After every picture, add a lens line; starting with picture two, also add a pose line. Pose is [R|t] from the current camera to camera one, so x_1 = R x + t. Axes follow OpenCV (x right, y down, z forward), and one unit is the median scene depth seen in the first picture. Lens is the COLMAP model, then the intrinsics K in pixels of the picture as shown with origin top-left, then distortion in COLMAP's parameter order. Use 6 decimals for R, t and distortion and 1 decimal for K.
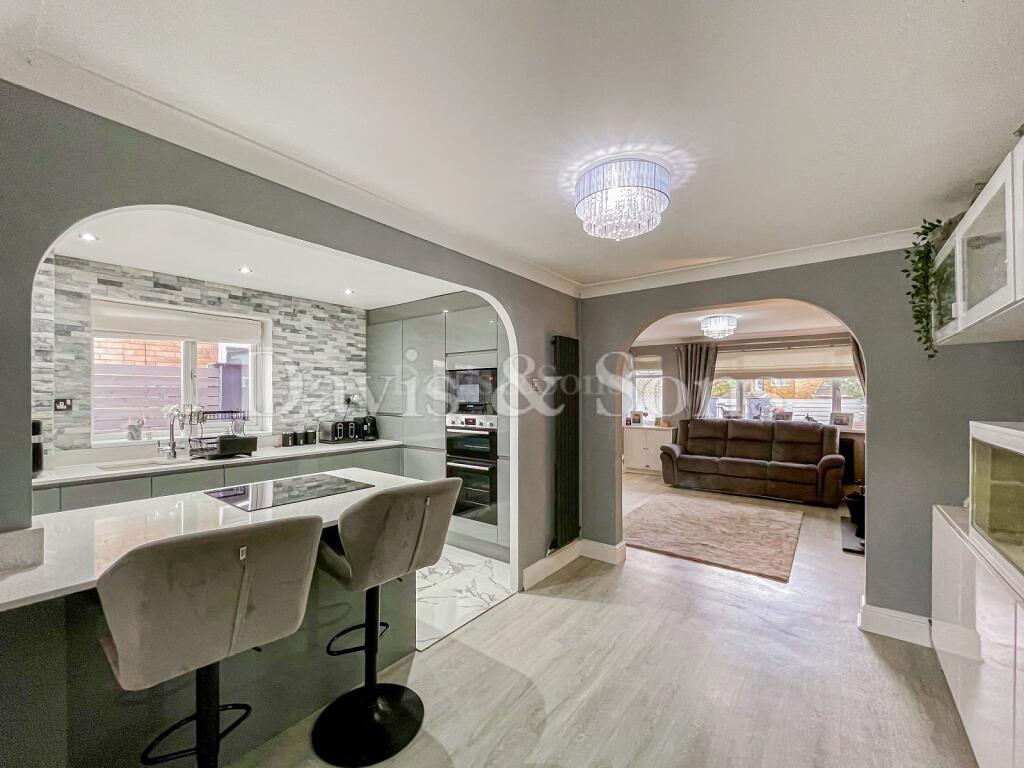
lens RADIAL K [[420.7, 0, 470.5], [0, 420.7, 395.2], [0, 0, 1]] dist [-0.003416, 0.000160]
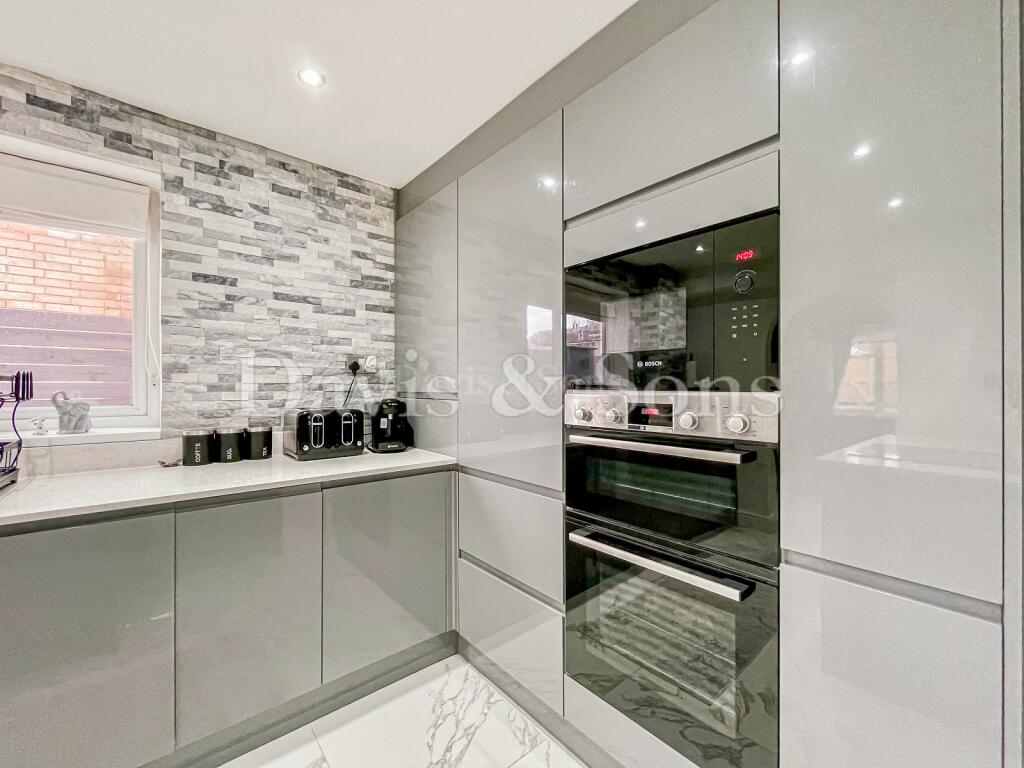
lens RADIAL K [[420.7, 0, 491.8], [0, 420.7, 386.2], [0, 0, 1]] dist [-0.003416, 0.000160]
pose [[0.985691, 0.002347, -0.168546, -0.052967], [-0.002354, 0.999997, 0.000161, 0.037004], [0.168546, 0.000238, 0.985694, 0.583417]]
